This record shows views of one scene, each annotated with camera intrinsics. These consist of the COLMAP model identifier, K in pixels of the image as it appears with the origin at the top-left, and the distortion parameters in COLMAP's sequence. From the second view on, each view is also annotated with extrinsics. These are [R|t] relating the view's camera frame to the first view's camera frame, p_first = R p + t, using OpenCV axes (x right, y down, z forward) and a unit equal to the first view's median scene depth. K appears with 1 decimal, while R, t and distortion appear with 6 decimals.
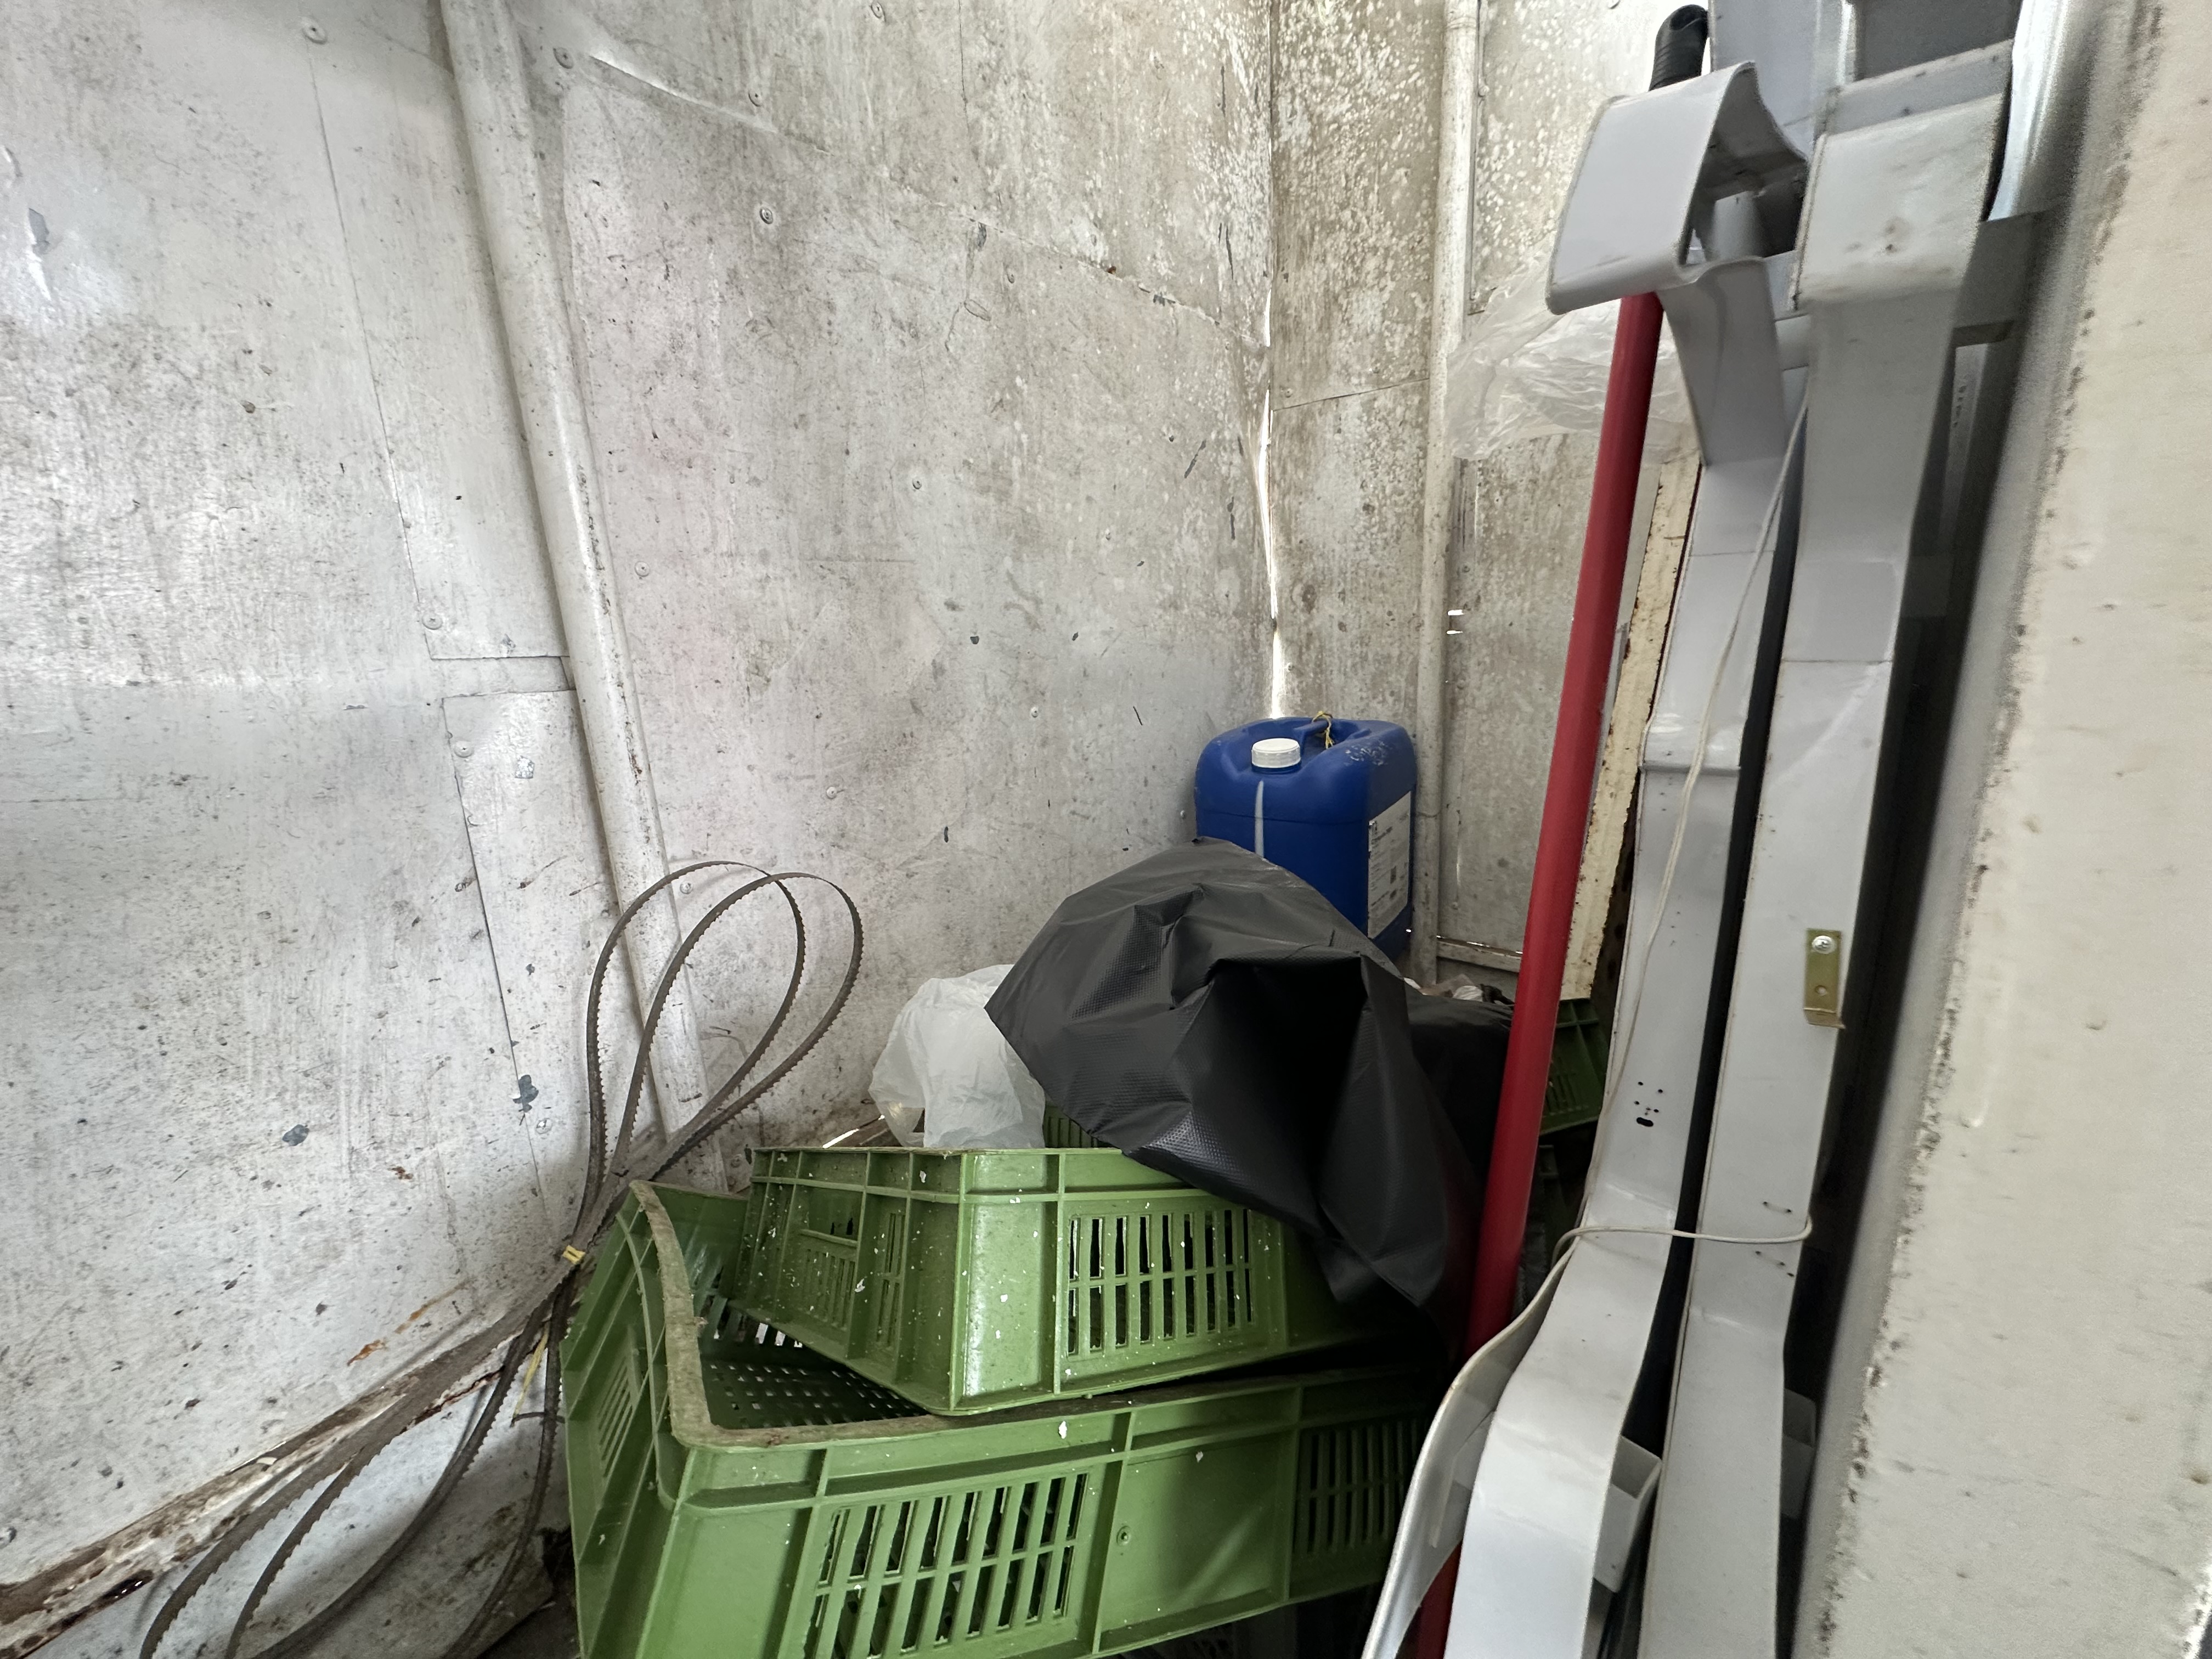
lens RADIAL K [[883.7, 0, 1101.2], [0, 883.7, 827.9], [0, 0, 1]] dist [-0.002250, 0.000188]
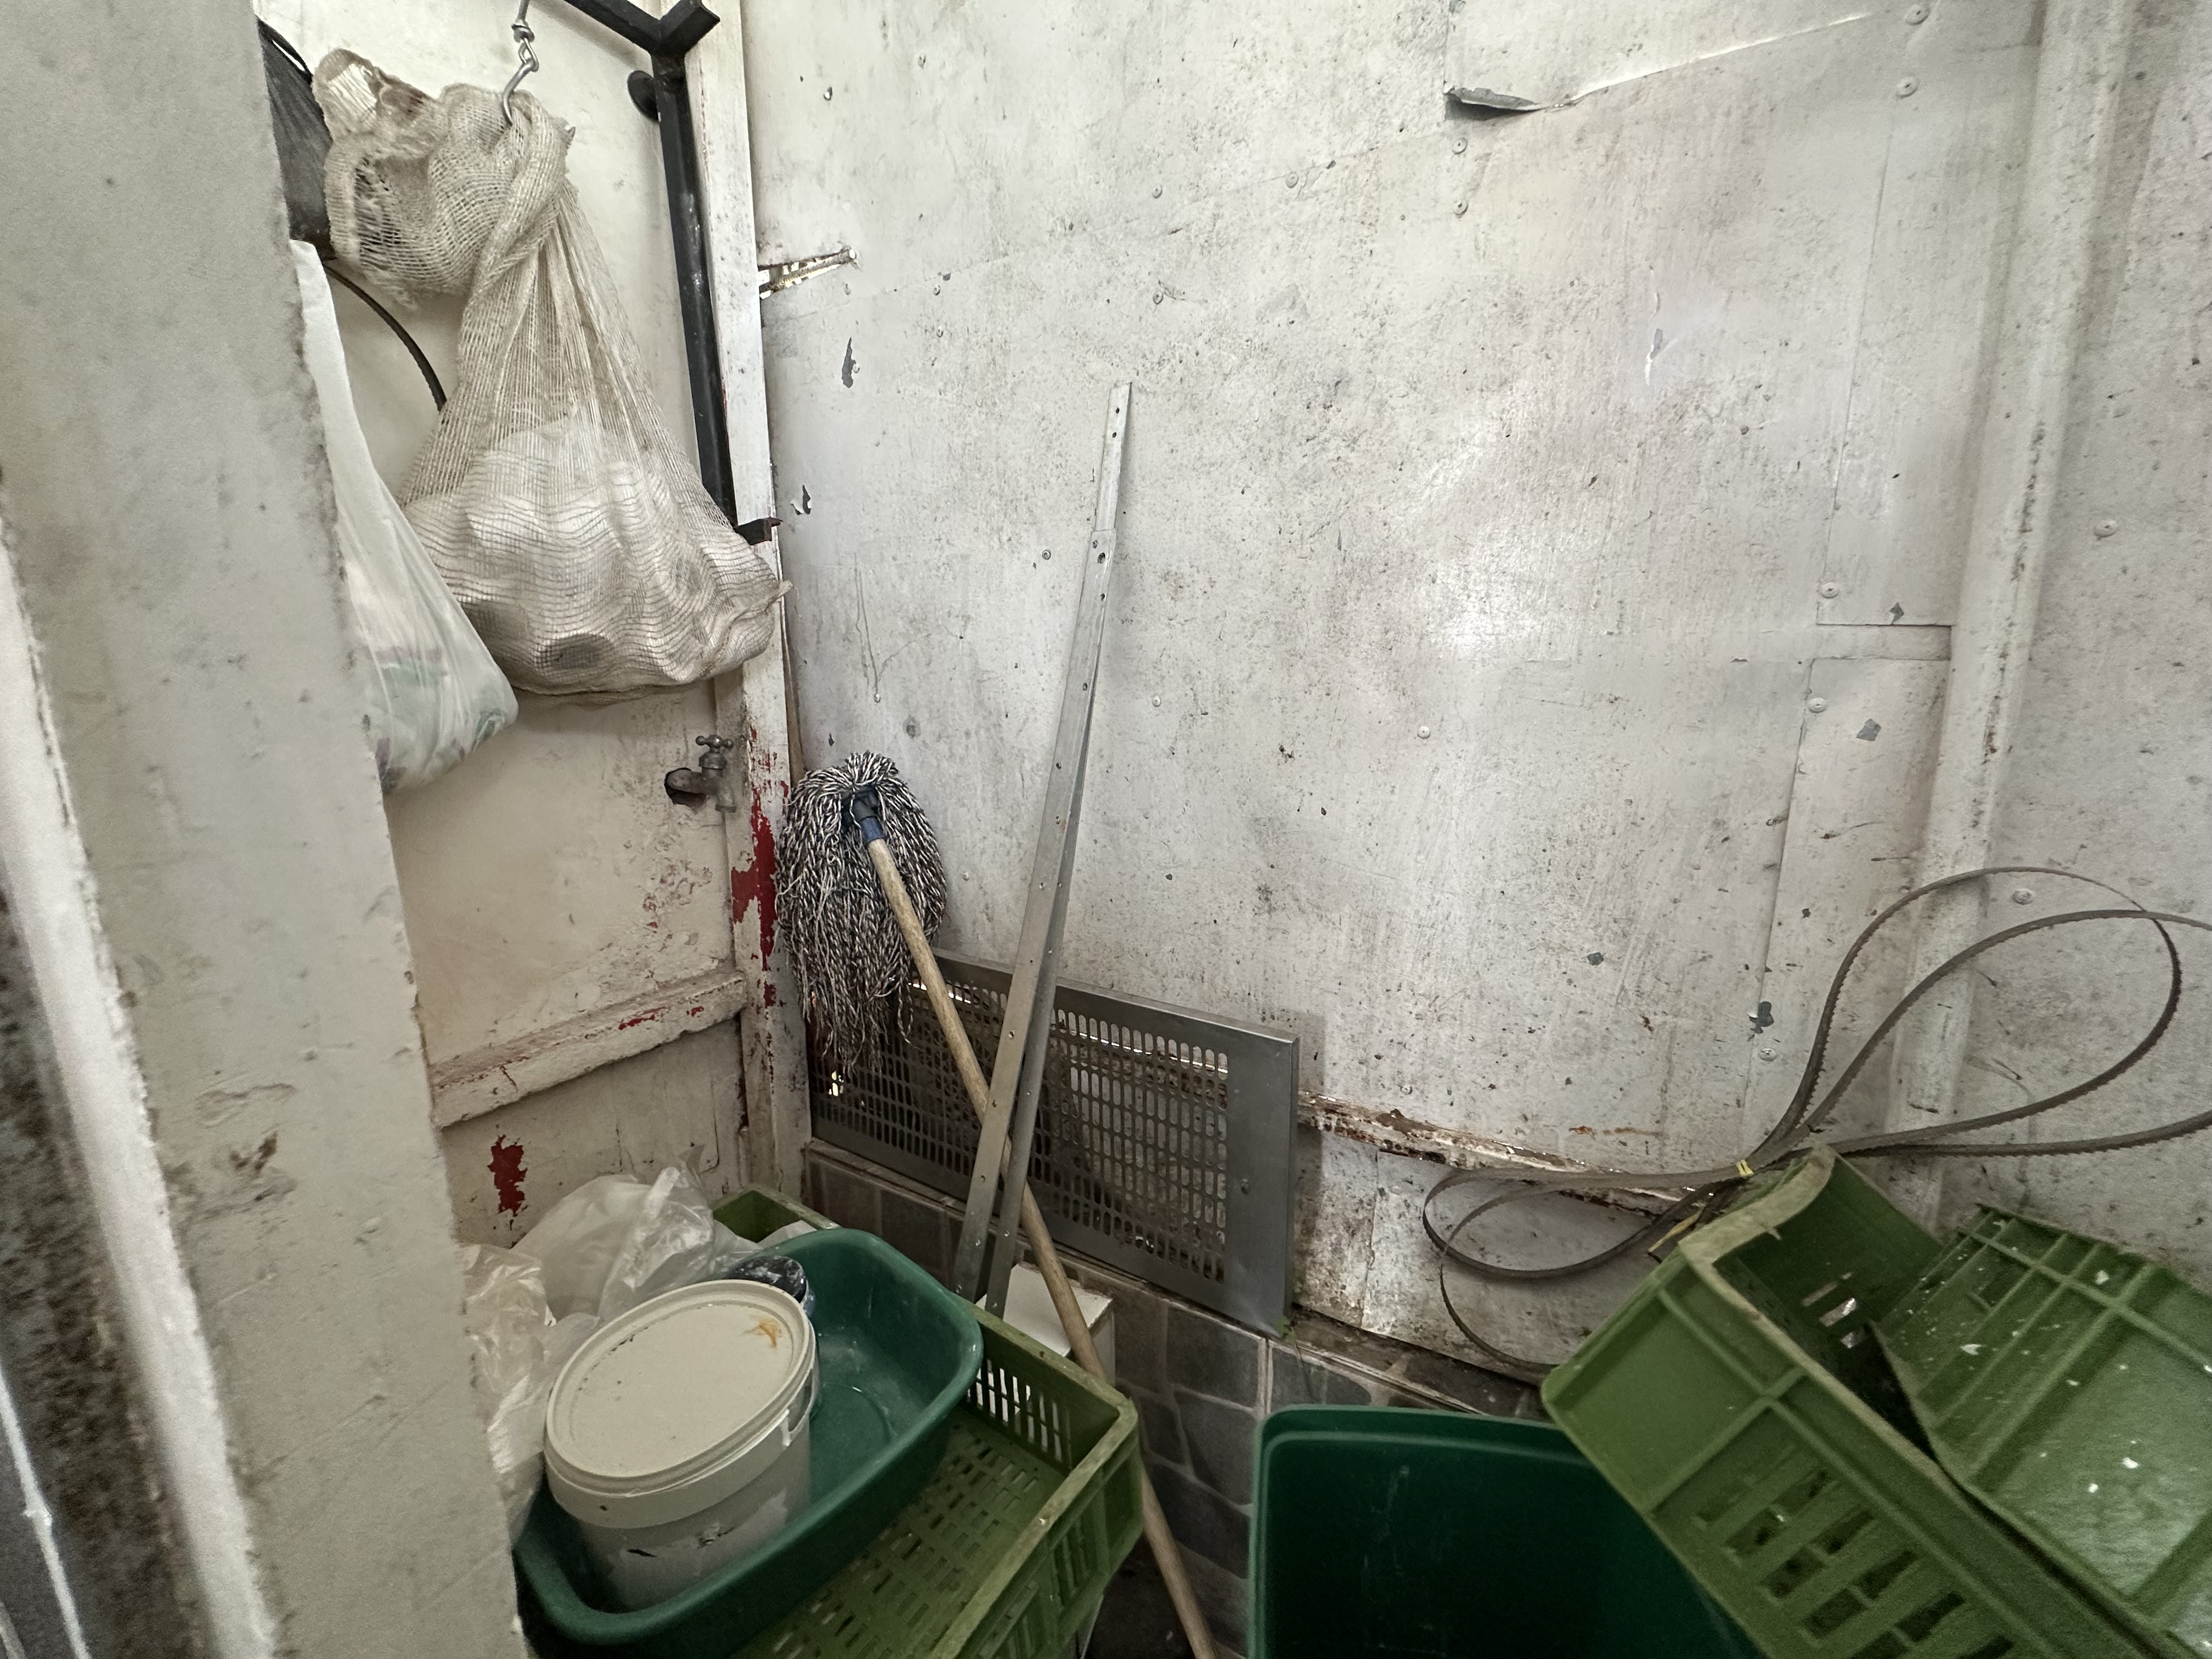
lens RADIAL K [[883.7, 0, 1114.0], [0, 883.7, 827.7], [0, 0, 1]] dist [-0.002250, 0.000188]
pose [[0.157053, 0.230015, -0.960431, 0.263482], [-0.227702, 0.954731, 0.191416, 0.050823], [0.960982, 0.188630, 0.202318, -0.063528]]
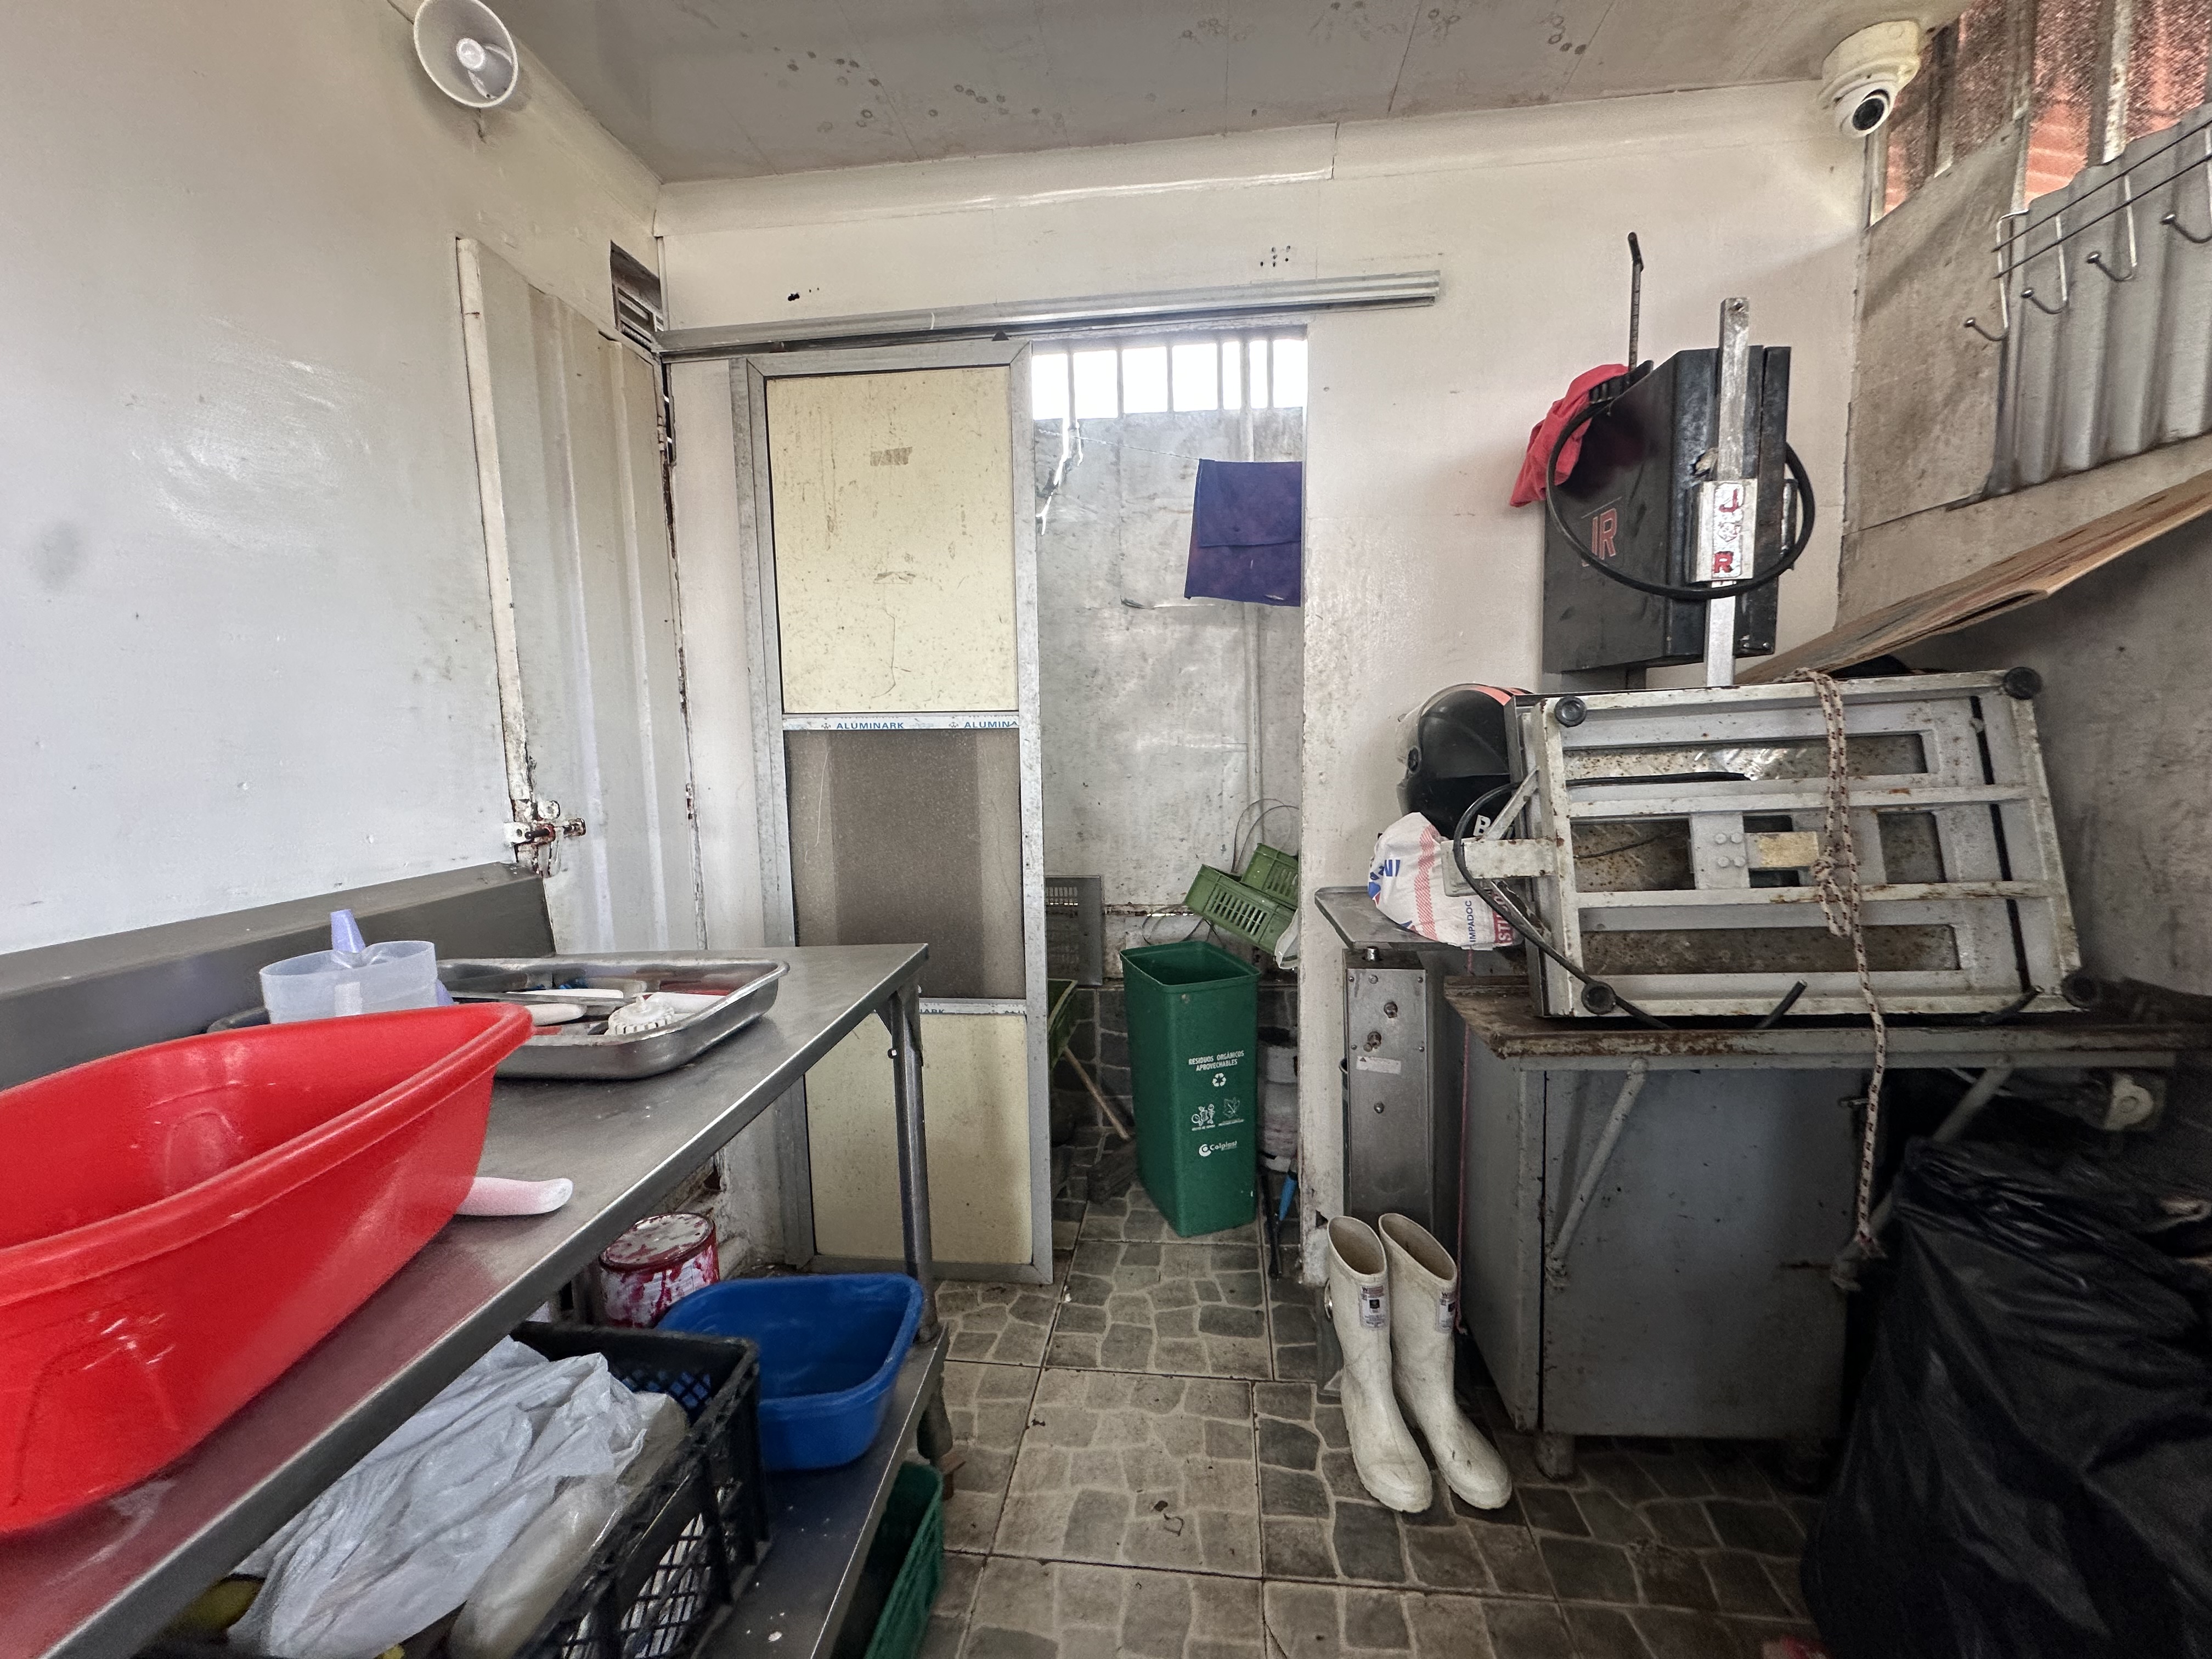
lens RADIAL K [[883.7, 0, 1101.1], [0, 883.7, 827.8], [0, 0, 1]] dist [-0.002250, 0.000188]
pose [[0.612130, 0.117848, -0.781926, 2.419310], [-0.185173, 0.982701, 0.003145, 0.333620], [0.768770, 0.142867, 0.623363, -2.203670]]
